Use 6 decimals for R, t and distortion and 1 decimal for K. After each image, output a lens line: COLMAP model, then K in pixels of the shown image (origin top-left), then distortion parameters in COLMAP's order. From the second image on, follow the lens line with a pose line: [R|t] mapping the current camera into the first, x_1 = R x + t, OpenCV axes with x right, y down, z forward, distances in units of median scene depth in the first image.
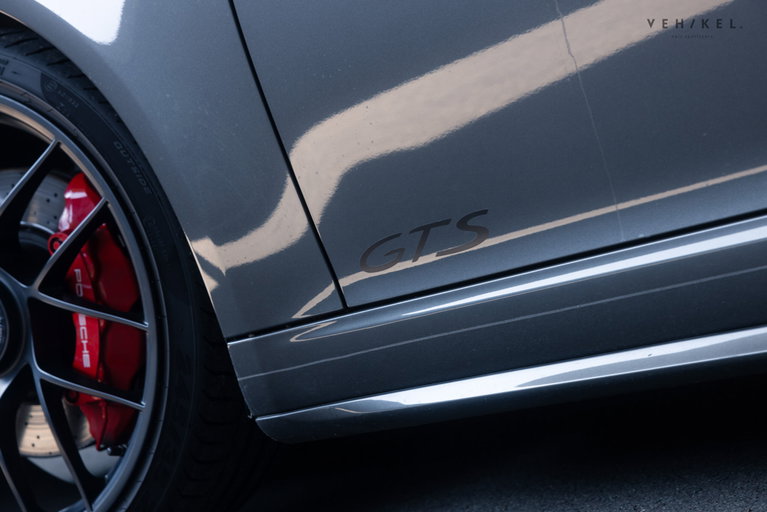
lens RADIAL K [[1550.6, 0, 383.8], [0, 1550.6, 256.8], [0, 0, 1]] dist [-0.015576, 0.000000]
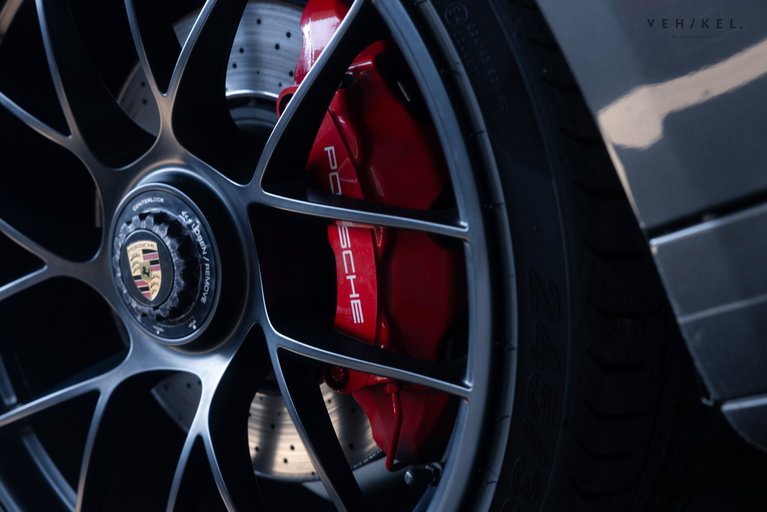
lens RADIAL K [[1302.0, 0, 384.0], [0, 1302.0, 255.6], [0, 0, 1]] dist [0.076516, 0.000000]
pose [[0.980121, -0.068919, -0.186045, -0.095689], [0.069073, 0.997596, -0.005659, 0.051066], [0.185988, -0.007304, 0.982525, 0.551697]]
